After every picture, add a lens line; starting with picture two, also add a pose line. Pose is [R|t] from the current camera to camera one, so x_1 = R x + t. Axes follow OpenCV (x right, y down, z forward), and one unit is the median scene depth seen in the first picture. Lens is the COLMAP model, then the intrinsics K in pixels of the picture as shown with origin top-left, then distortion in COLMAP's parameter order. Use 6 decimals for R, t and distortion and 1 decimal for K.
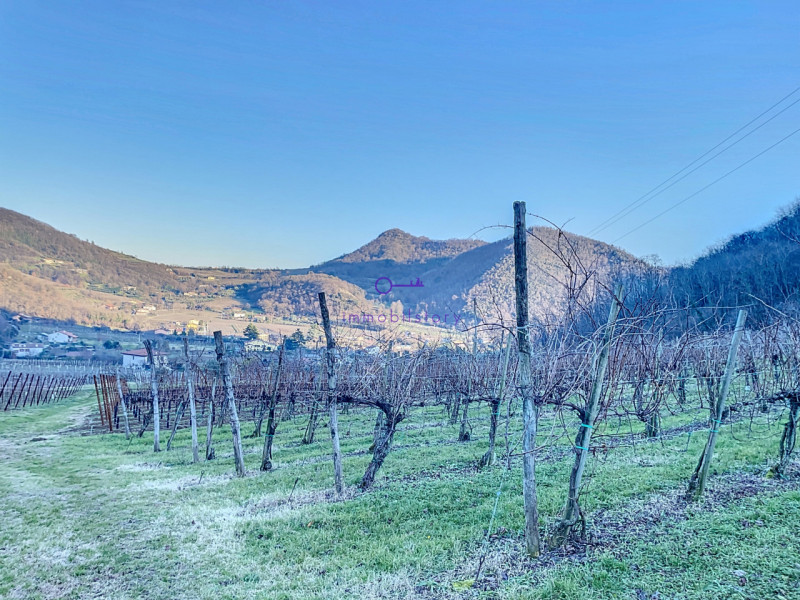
lens RADIAL K [[607.6, 0, 401.2], [0, 607.6, 290.2], [0, 0, 1]] dist [0.103750, -0.126828]
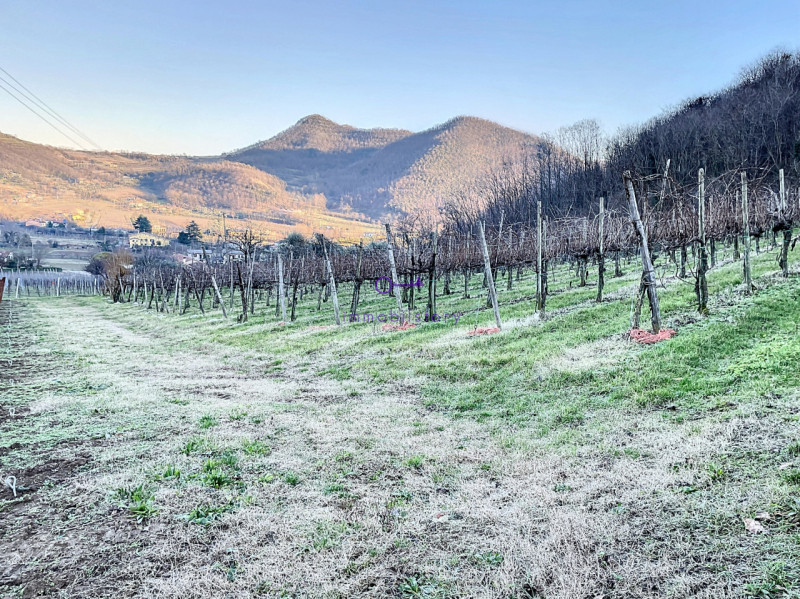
lens RADIAL K [[607.4, 0, 406.1], [0, 607.4, 297.5], [0, 0, 1]] dist [0.104841, -0.128708]
pose [[0.992825, -0.012905, 0.118881, 0.446359], [-0.008856, 0.983495, 0.180718, 0.156835], [-0.119251, -0.180474, 0.976324, 1.332236]]
